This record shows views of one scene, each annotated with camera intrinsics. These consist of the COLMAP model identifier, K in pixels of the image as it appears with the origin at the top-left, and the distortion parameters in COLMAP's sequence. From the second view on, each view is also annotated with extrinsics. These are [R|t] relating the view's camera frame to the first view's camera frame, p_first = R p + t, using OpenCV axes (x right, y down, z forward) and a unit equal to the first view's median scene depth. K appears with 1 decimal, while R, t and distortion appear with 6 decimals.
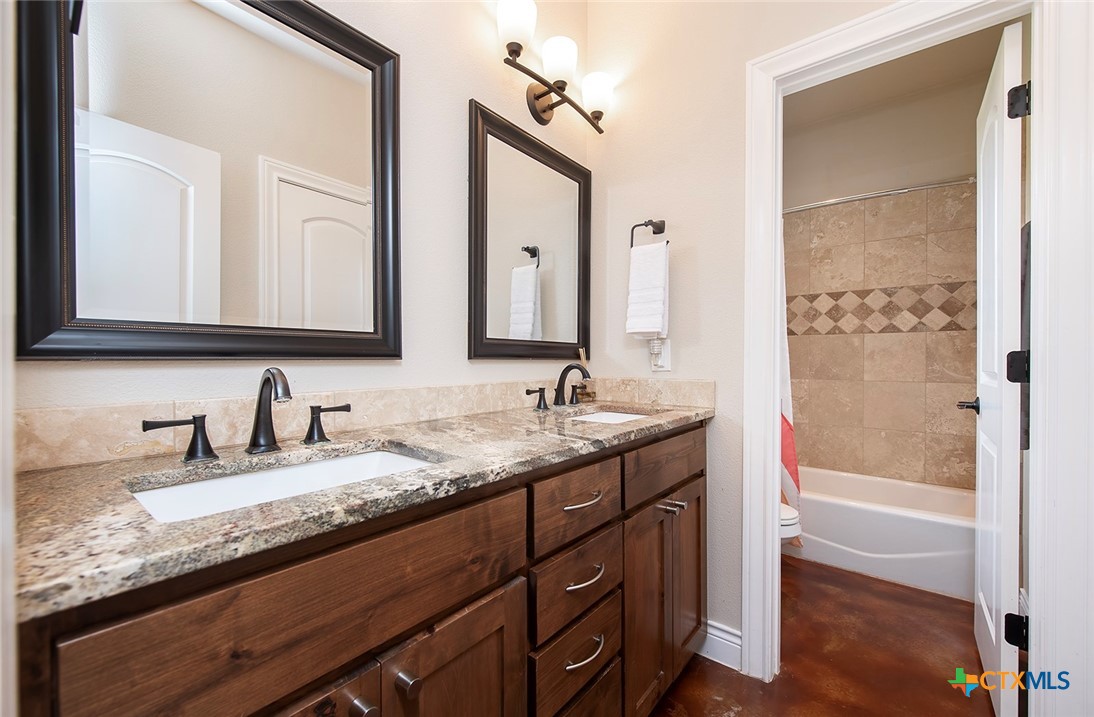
lens RADIAL K [[441.8, 0, 544.7], [0, 441.8, 361.7], [0, 0, 1]] dist [0.002710, 0.000149]
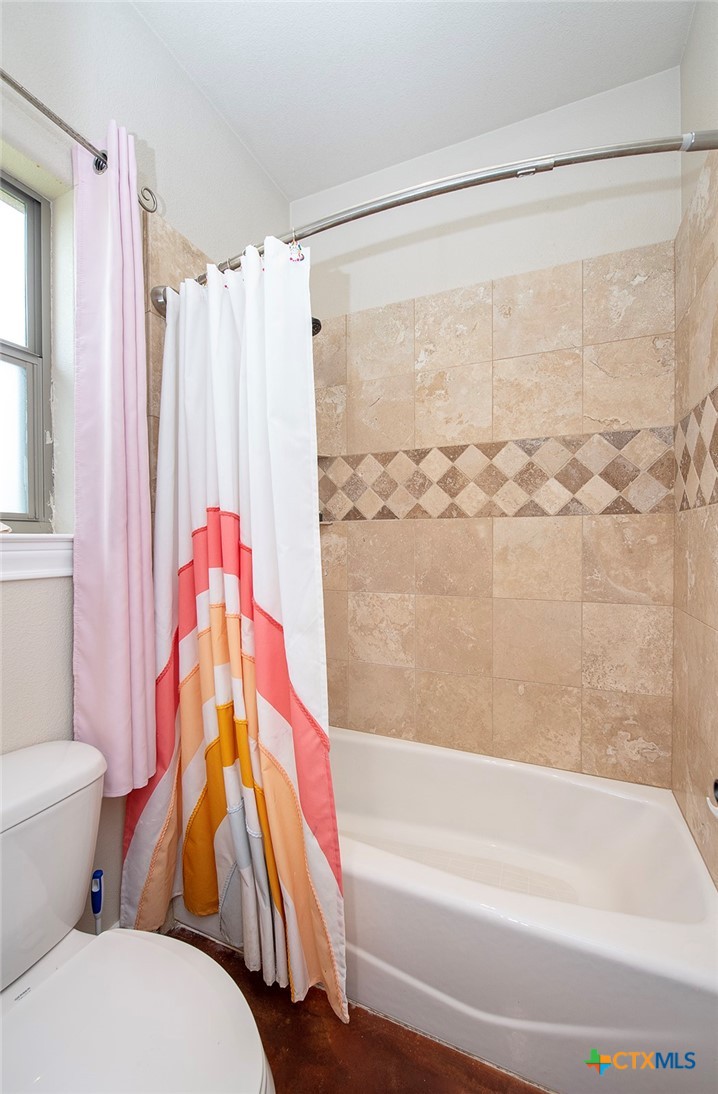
lens RADIAL K [[445.8, 0, 360.8], [0, 445.8, 543.9], [0, 0, 1]] dist [-0.000187, 0.000024]
pose [[0.962803, -0.009586, 0.270033, 0.400288], [0.007484, 0.999933, 0.008815, -0.035612], [-0.270100, -0.006466, 0.962811, 0.487308]]
